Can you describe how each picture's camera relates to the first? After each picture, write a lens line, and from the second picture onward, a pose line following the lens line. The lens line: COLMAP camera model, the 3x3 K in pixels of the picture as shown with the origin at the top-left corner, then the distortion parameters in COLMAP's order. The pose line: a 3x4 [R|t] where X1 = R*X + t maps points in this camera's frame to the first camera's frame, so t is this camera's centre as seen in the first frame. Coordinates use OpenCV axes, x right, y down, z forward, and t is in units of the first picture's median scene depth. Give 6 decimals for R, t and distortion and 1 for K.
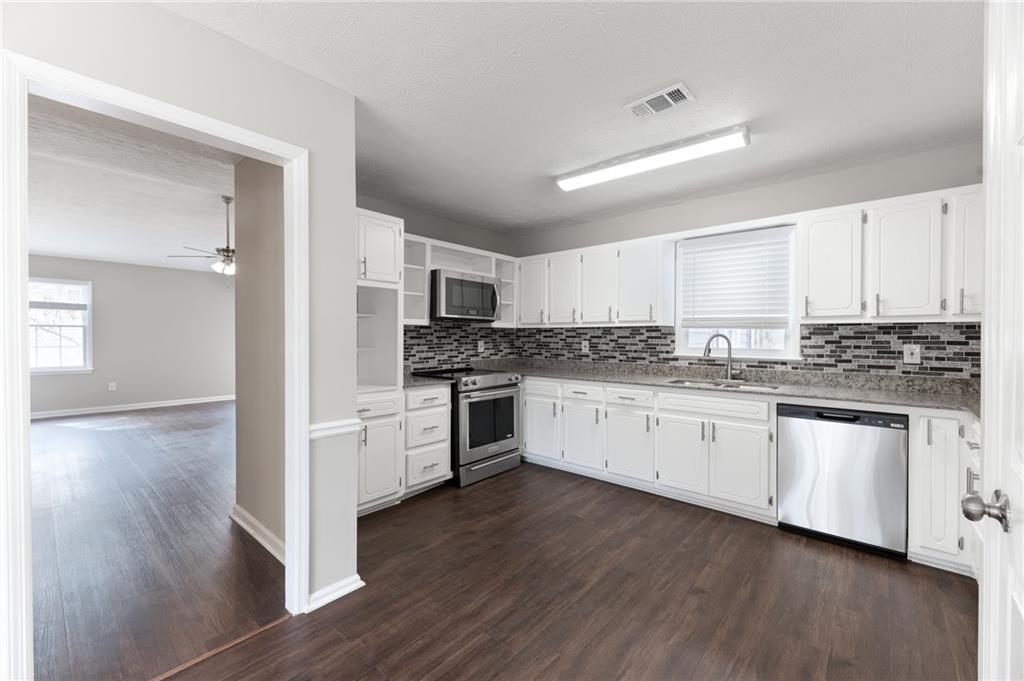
lens RADIAL K [[409.2, 0, 512.2], [0, 409.2, 338.0], [0, 0, 1]] dist [0.016276, -0.005398]
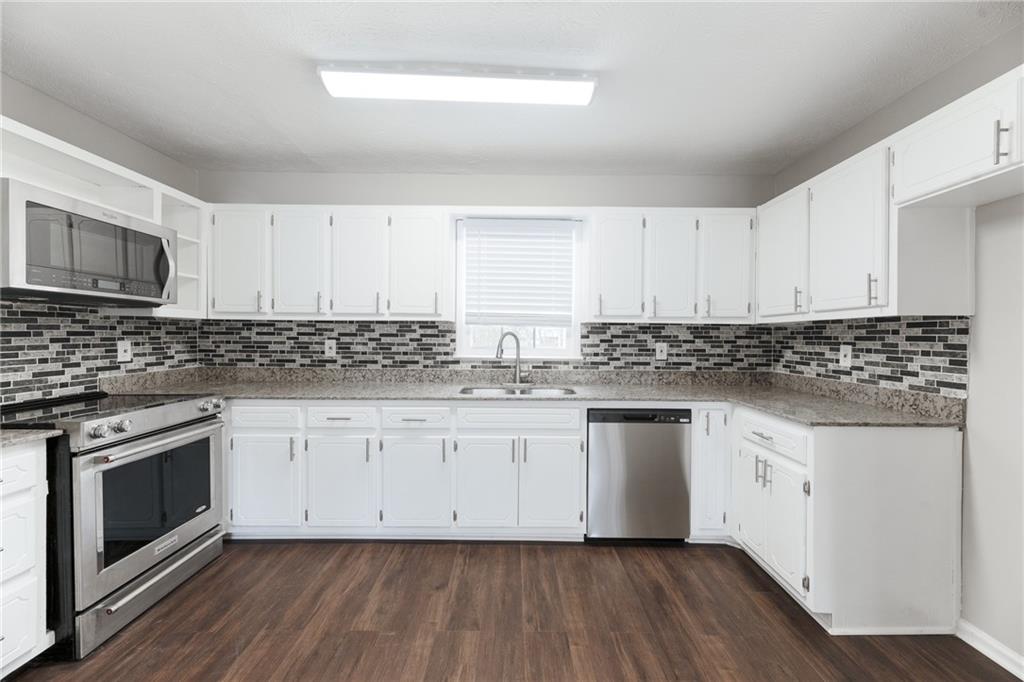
lens RADIAL K [[409.2, 0, 512.2], [0, 409.2, 338.5], [0, 0, 1]] dist [0.016276, -0.005398]
pose [[0.757280, -0.002668, 0.653085, -0.056158], [-0.003443, 0.999961, 0.008078, -0.002837], [-0.653081, -0.008365, 0.757242, 0.308928]]
